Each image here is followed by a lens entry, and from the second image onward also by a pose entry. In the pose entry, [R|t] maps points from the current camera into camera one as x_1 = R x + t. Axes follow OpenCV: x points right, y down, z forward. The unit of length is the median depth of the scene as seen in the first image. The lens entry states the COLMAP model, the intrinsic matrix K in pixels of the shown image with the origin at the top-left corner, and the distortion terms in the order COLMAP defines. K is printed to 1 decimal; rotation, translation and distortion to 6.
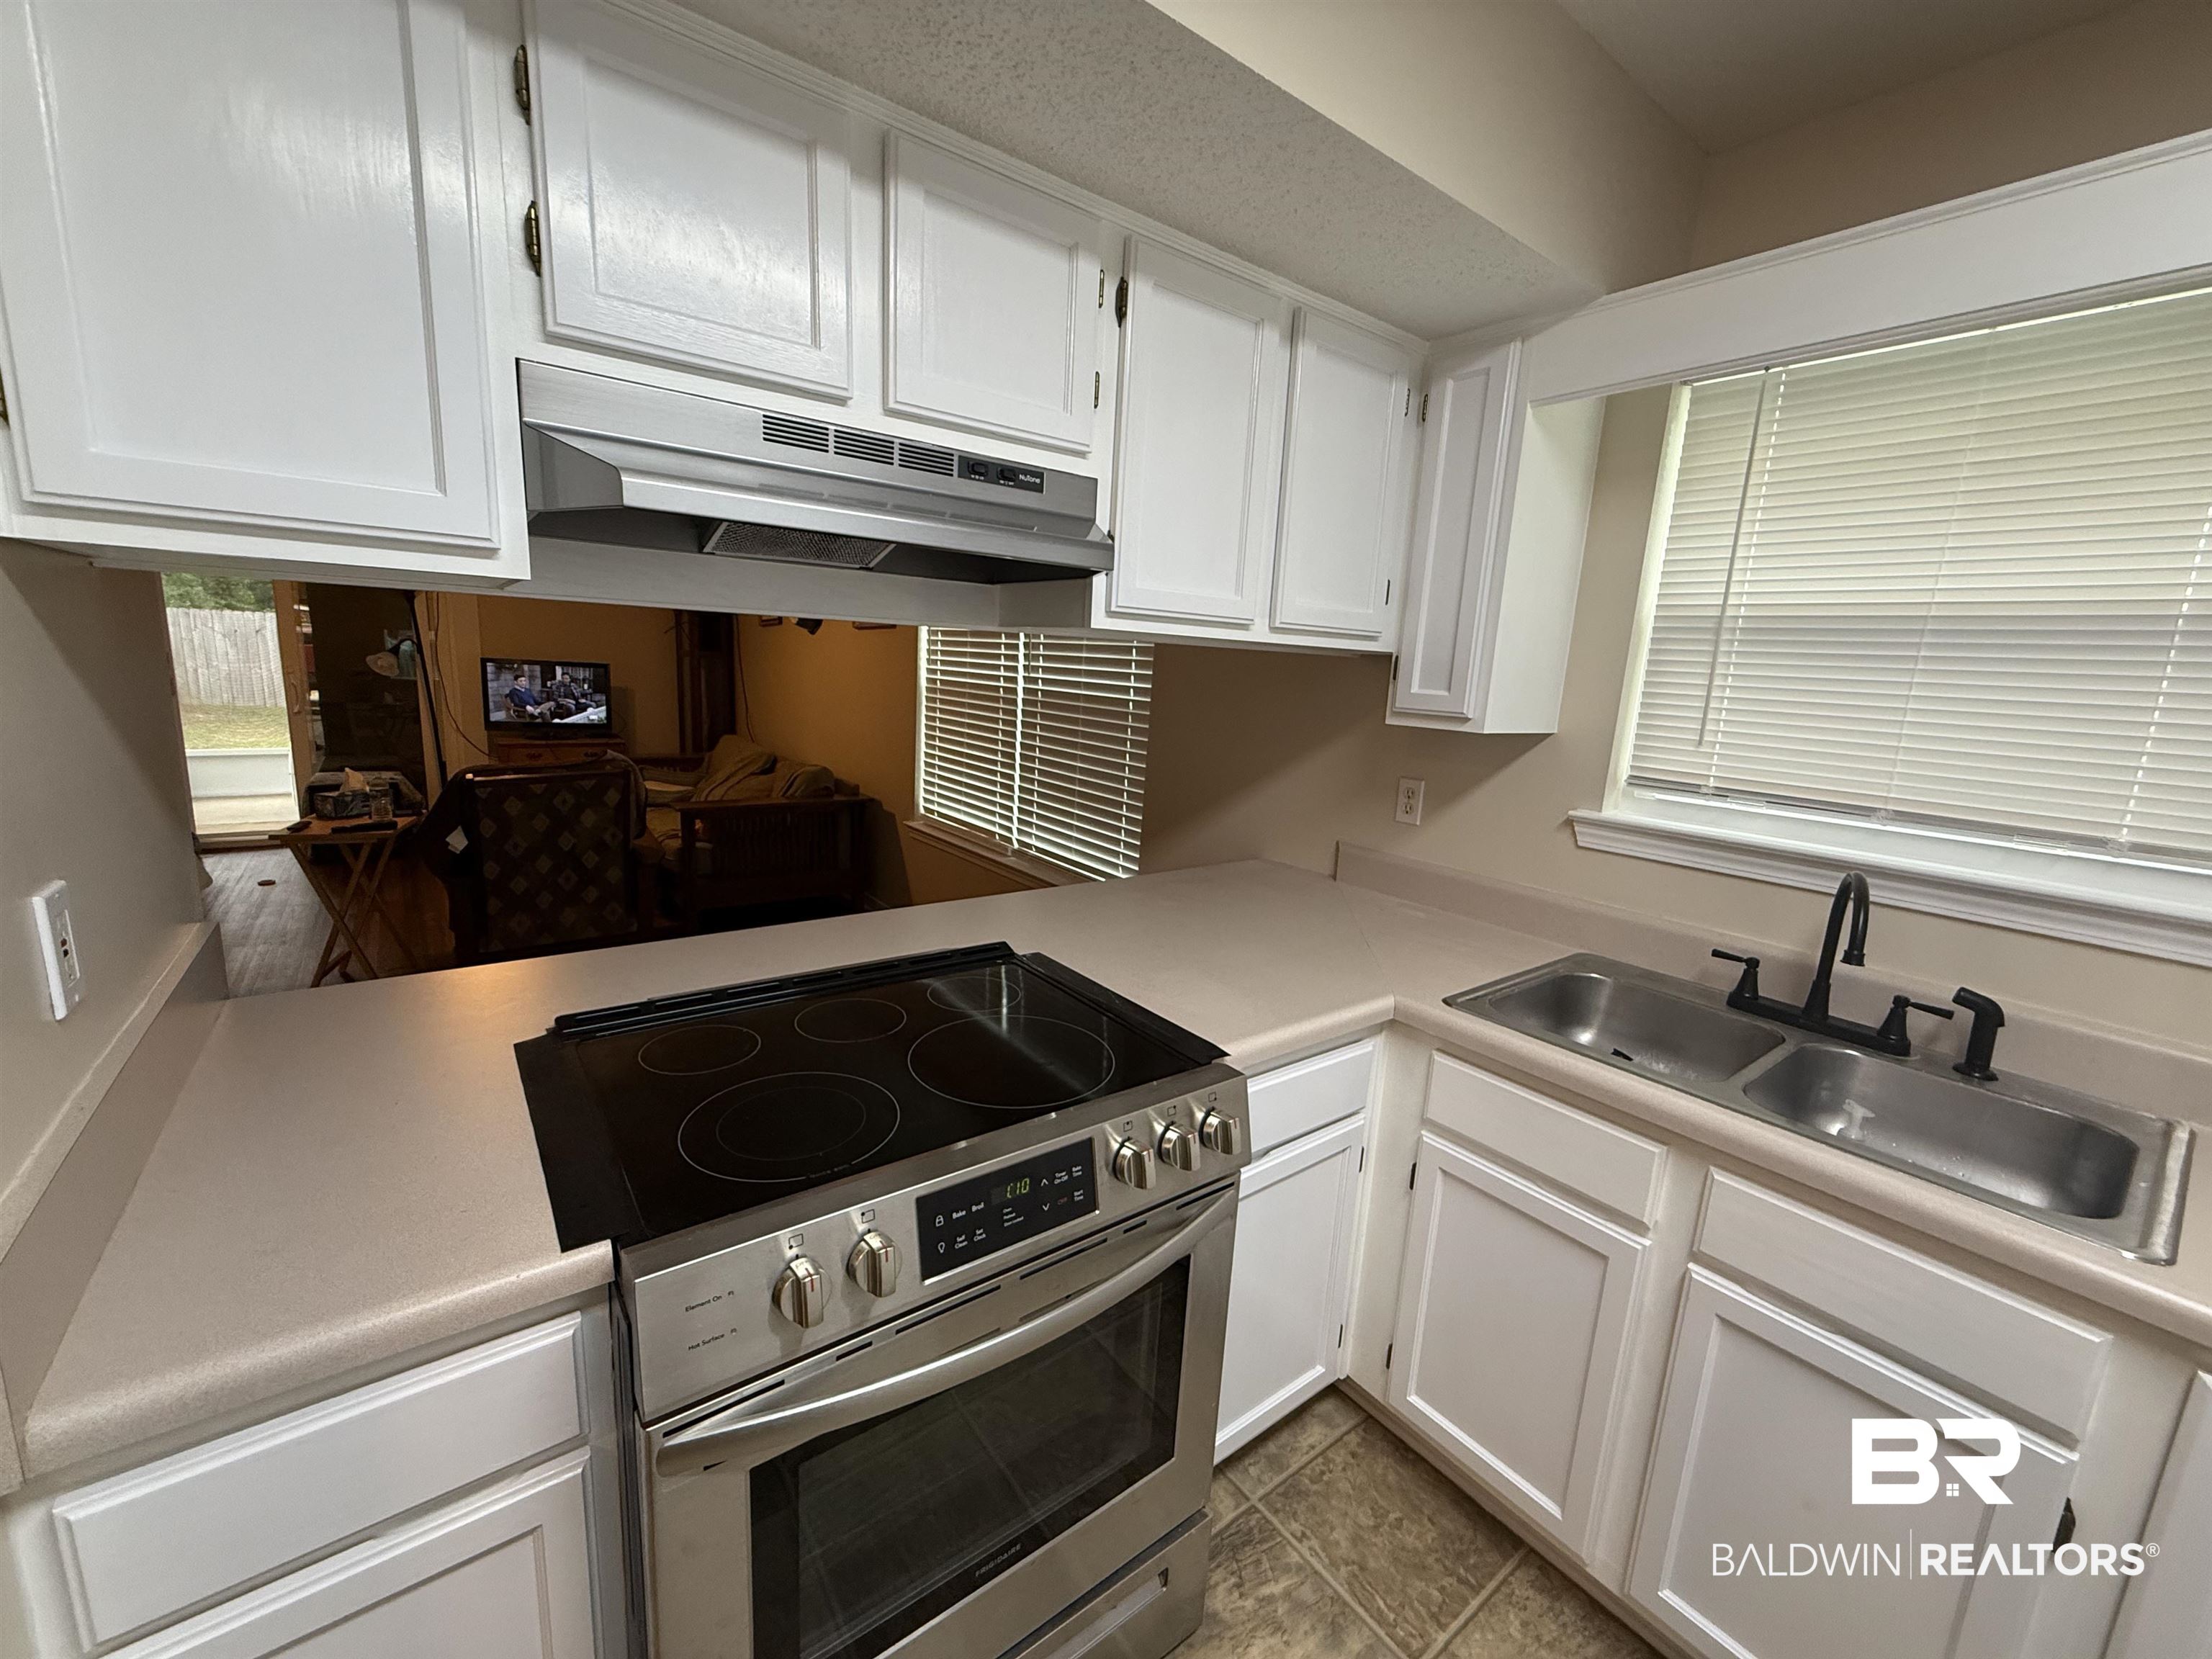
lens RADIAL K [[880.7, 0, 1100.9], [0, 880.7, 826.1], [0, 0, 1]] dist [0.000298, -0.000531]
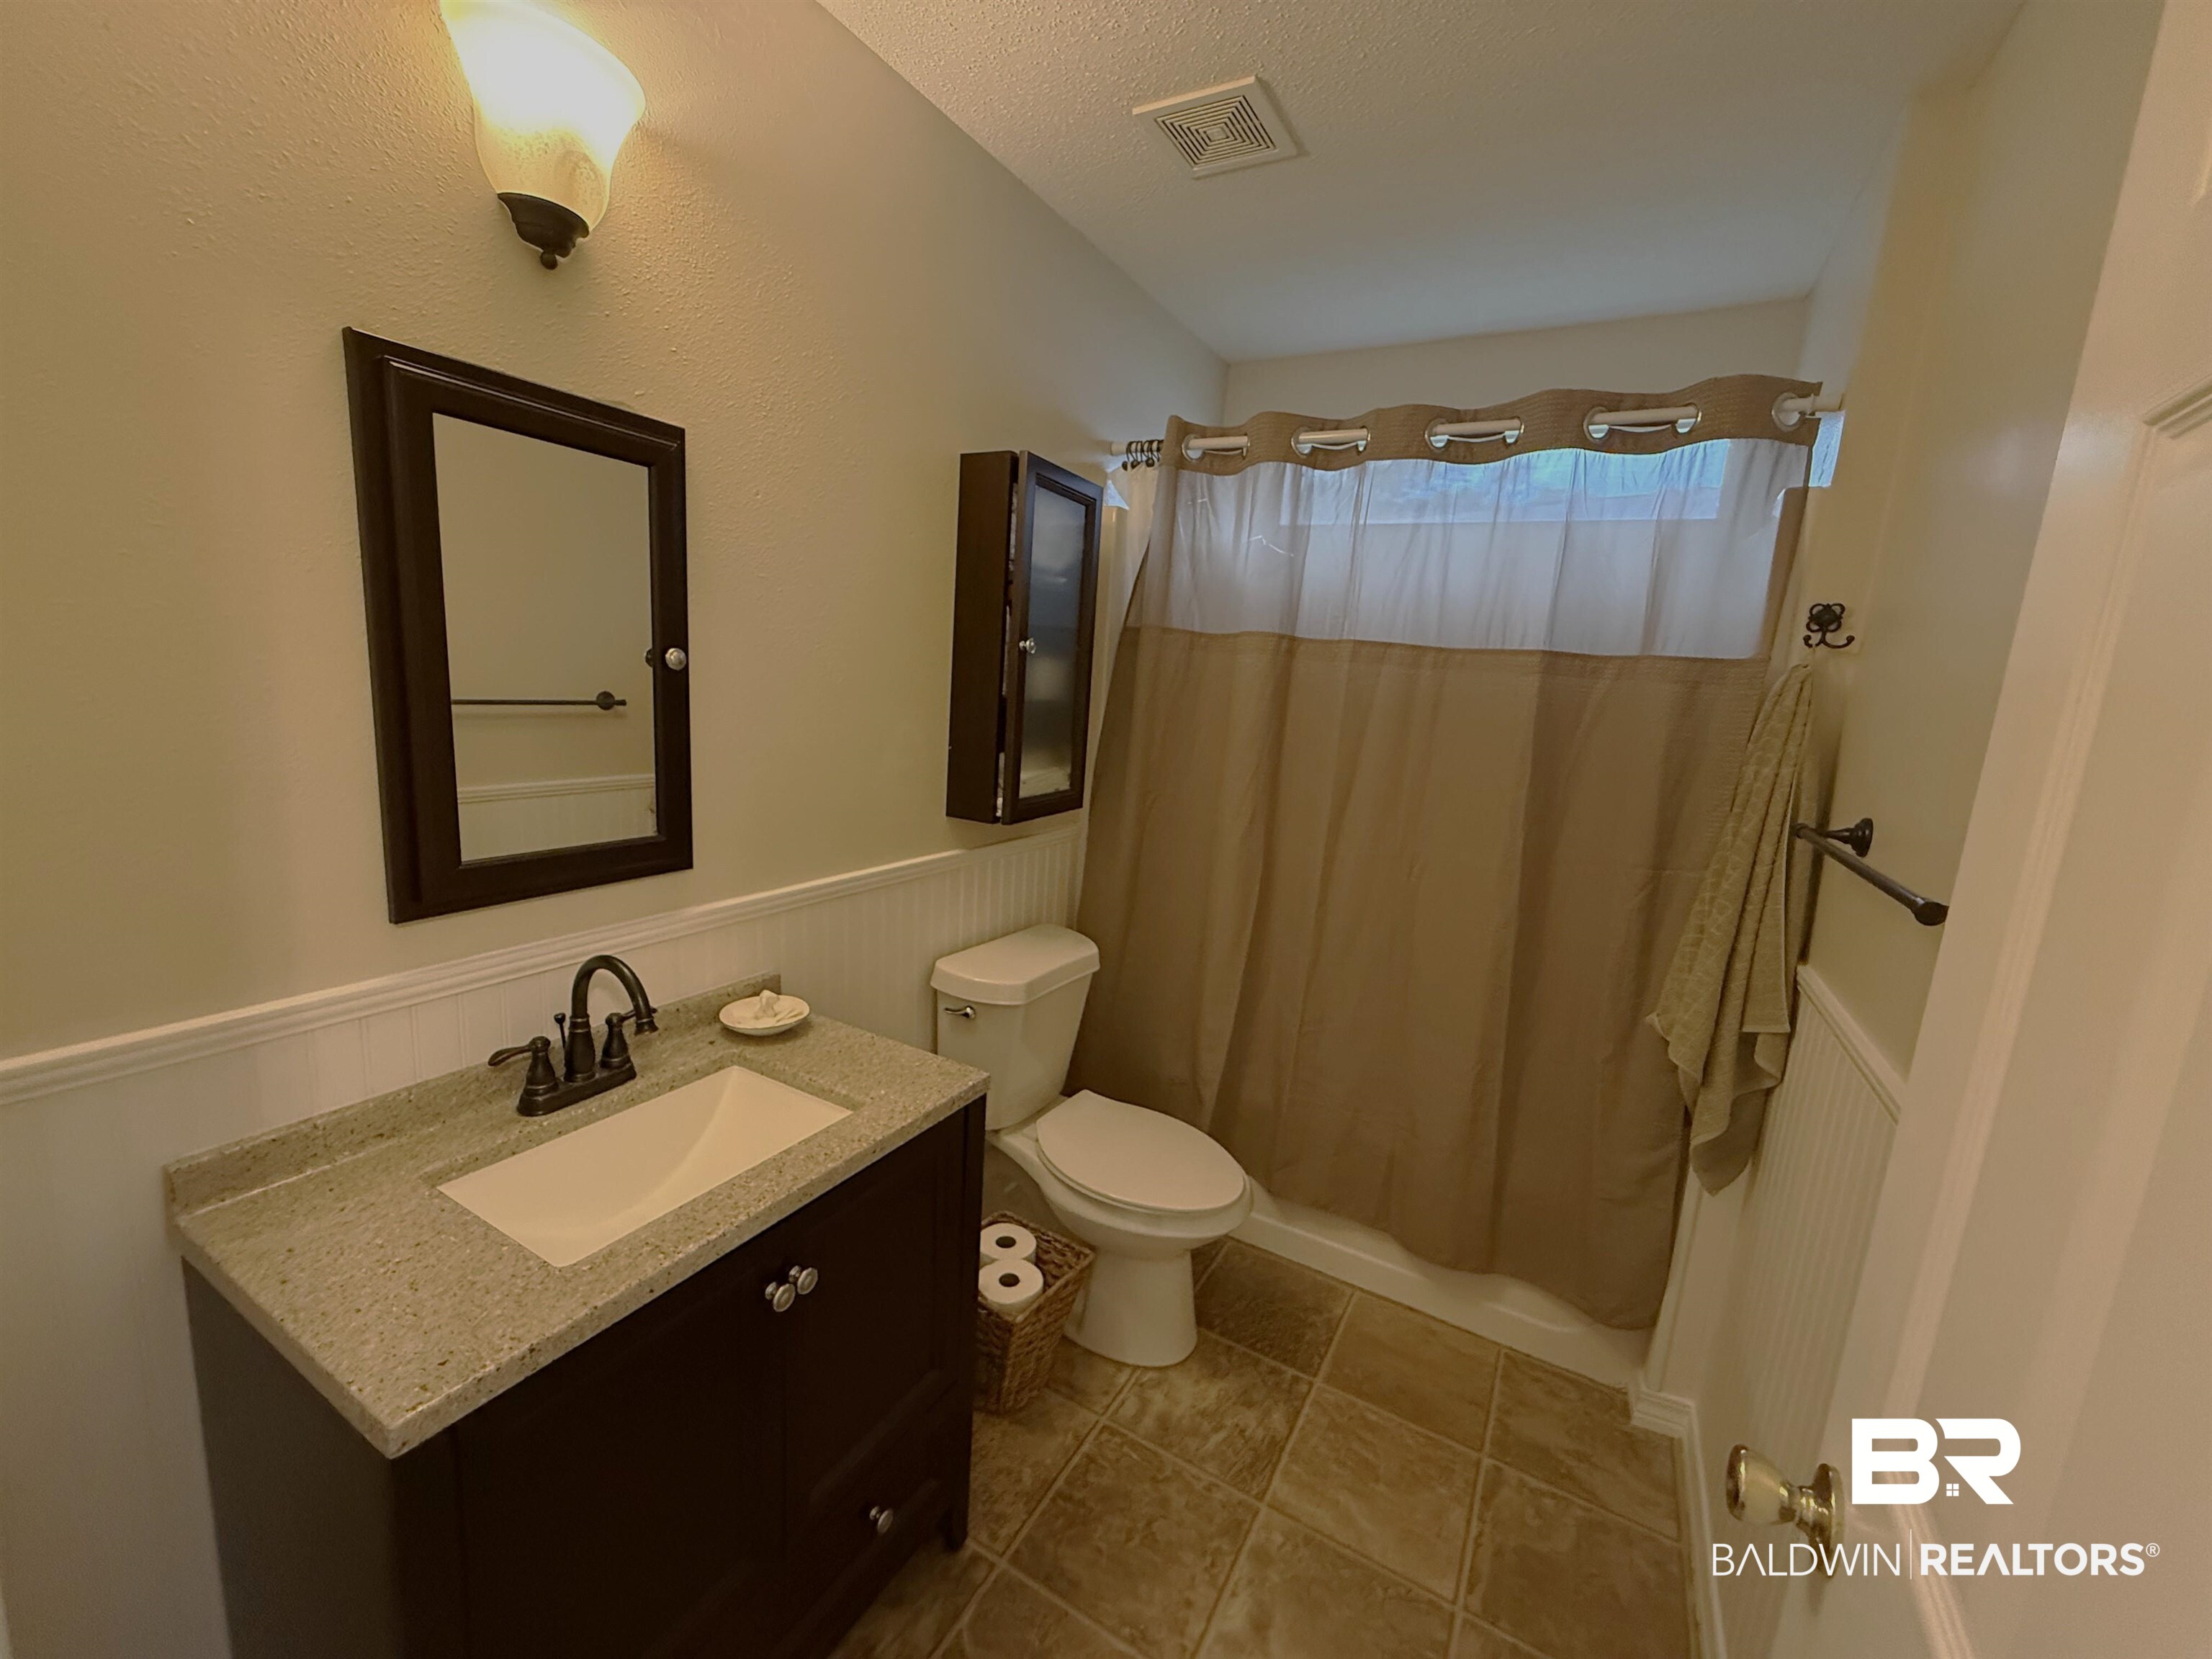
lens RADIAL K [[880.7, 0, 1085.5], [0, 880.7, 826.5], [0, 0, 1]] dist [0.000298, -0.000531]
pose [[-0.918423, -0.050307, -0.392388, 0.859960], [-0.185088, 0.931268, 0.313820, -0.251632], [0.349631, 0.360846, -0.864609, 1.648054]]
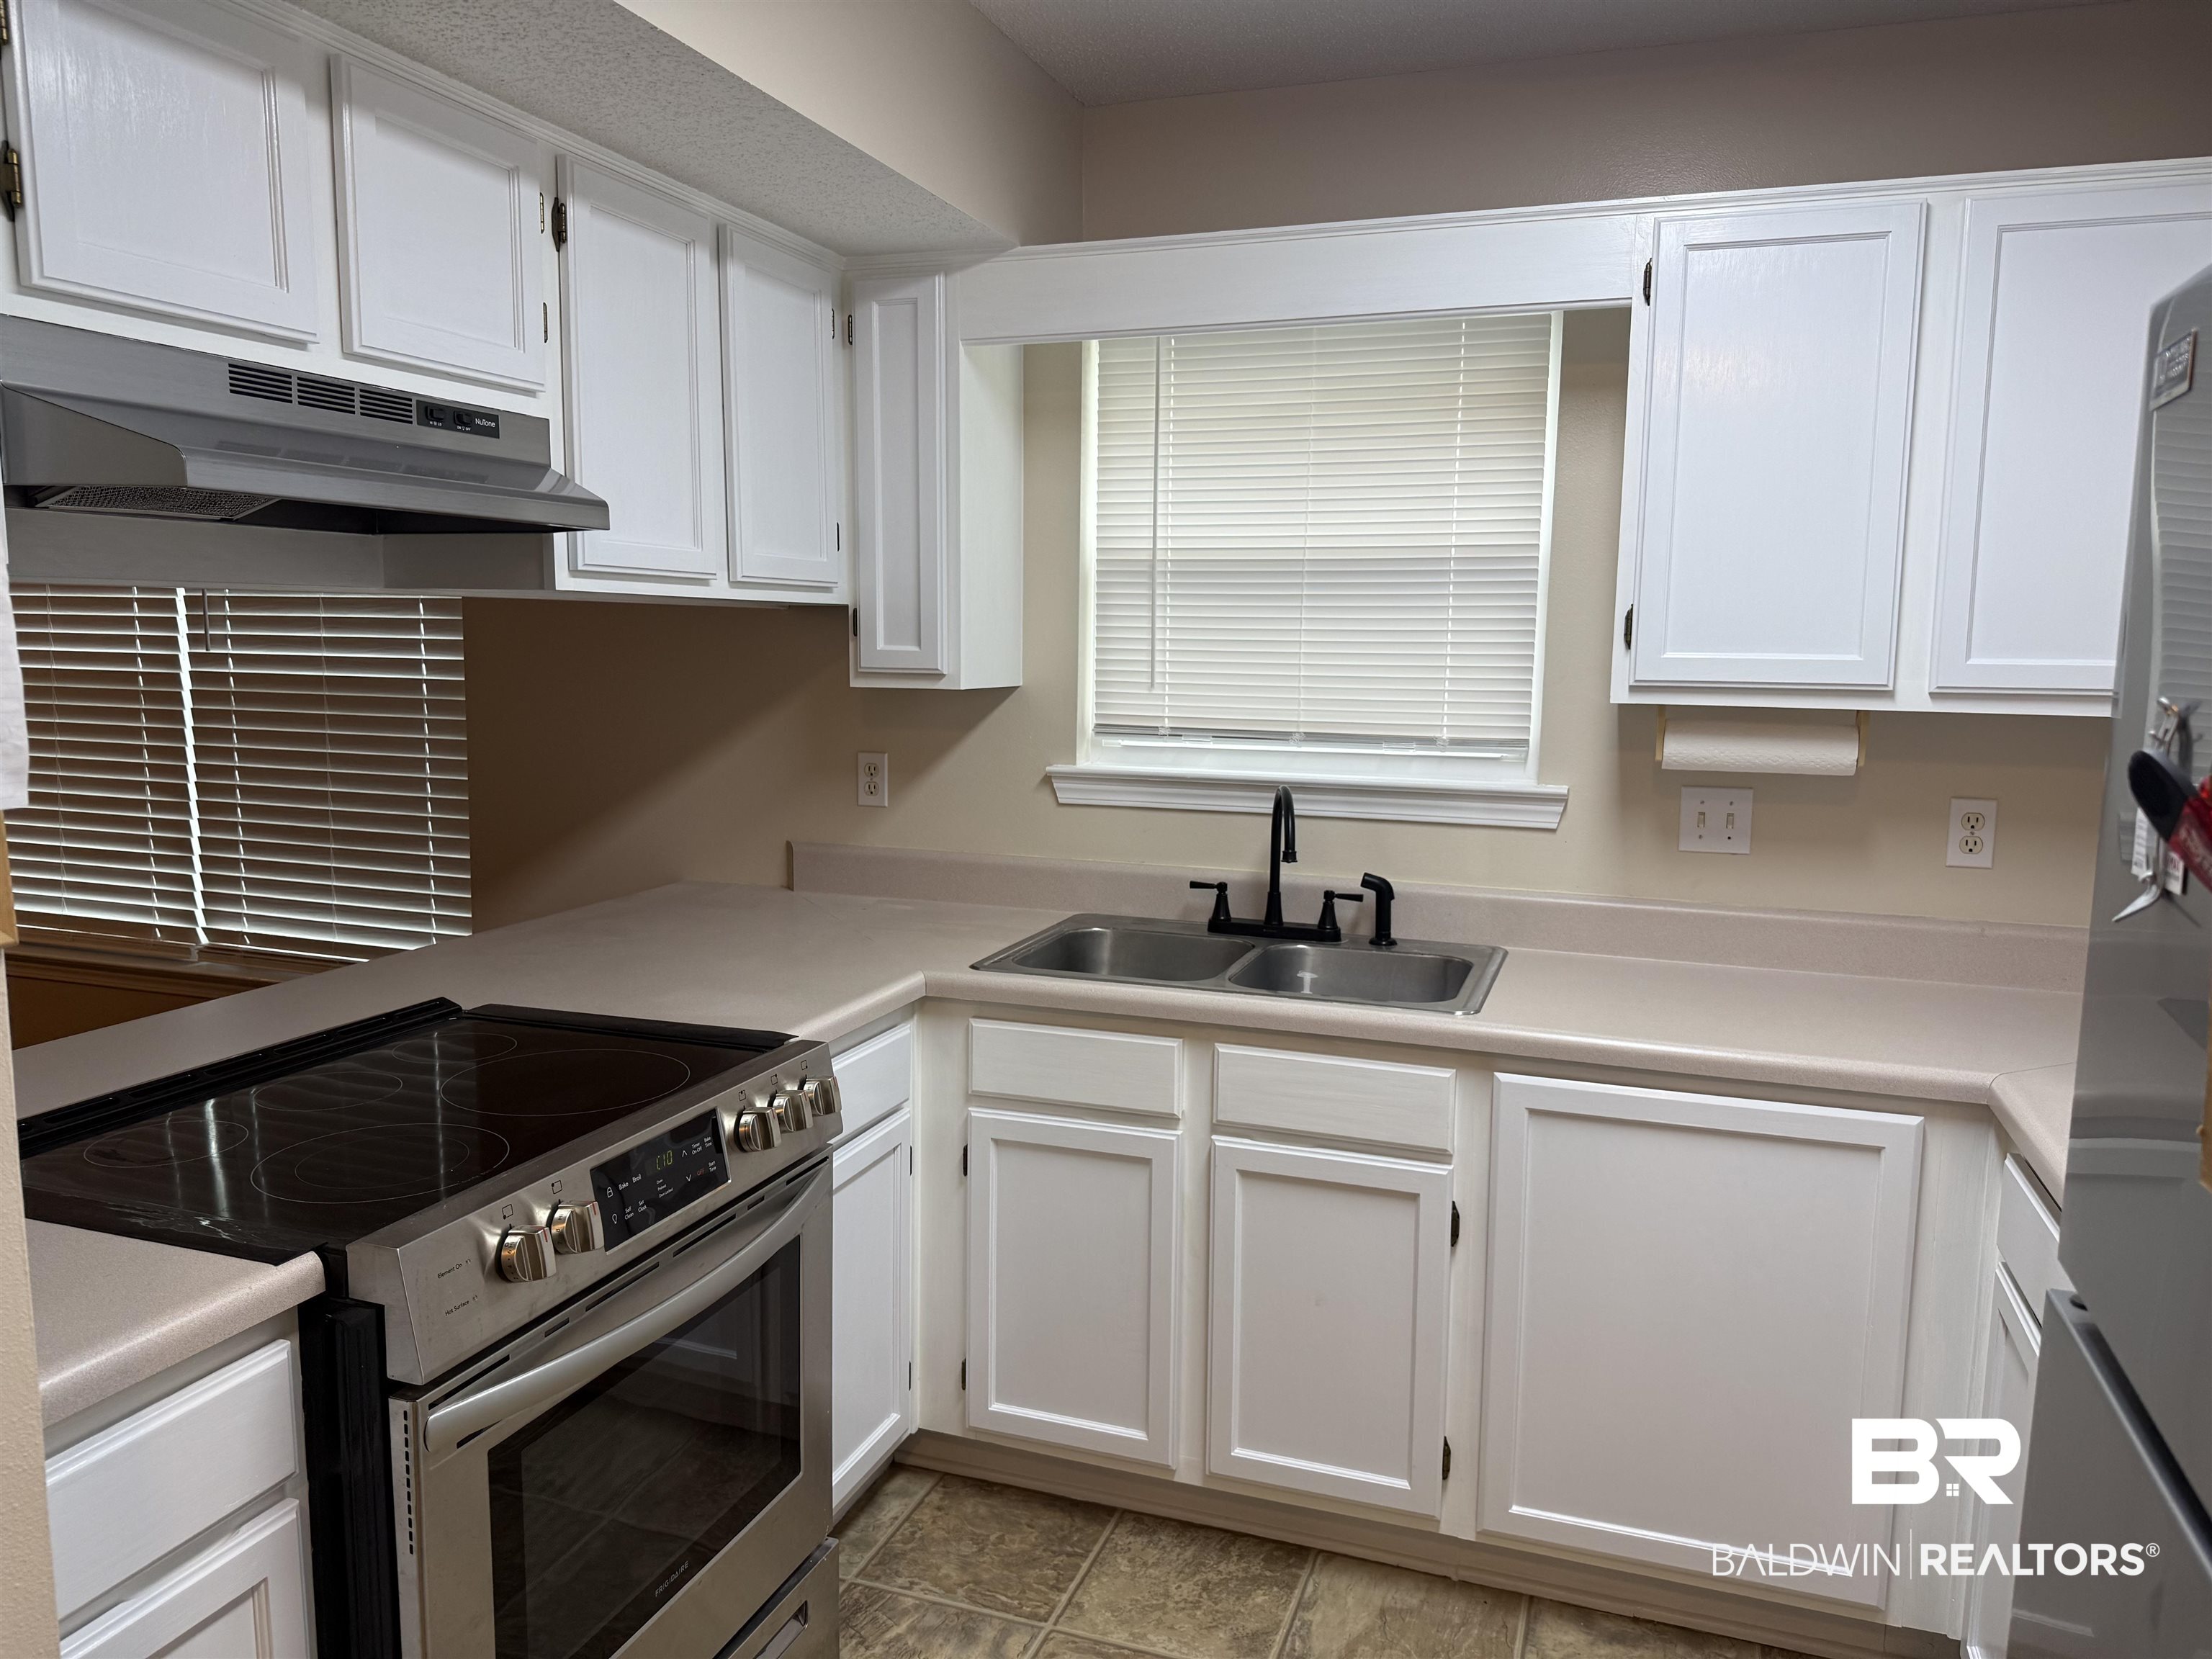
lens RADIAL K [[1553.7, 0, 1102.6], [0, 1553.7, 827.8], [0, 0, 1]] dist [0.071462, -0.094911]
pose [[0.833708, -0.111314, 0.540870, -0.406252], [0.133248, 0.991082, -0.001421, 0.073762], [-0.535889, 0.073254, 0.841105, -0.530525]]
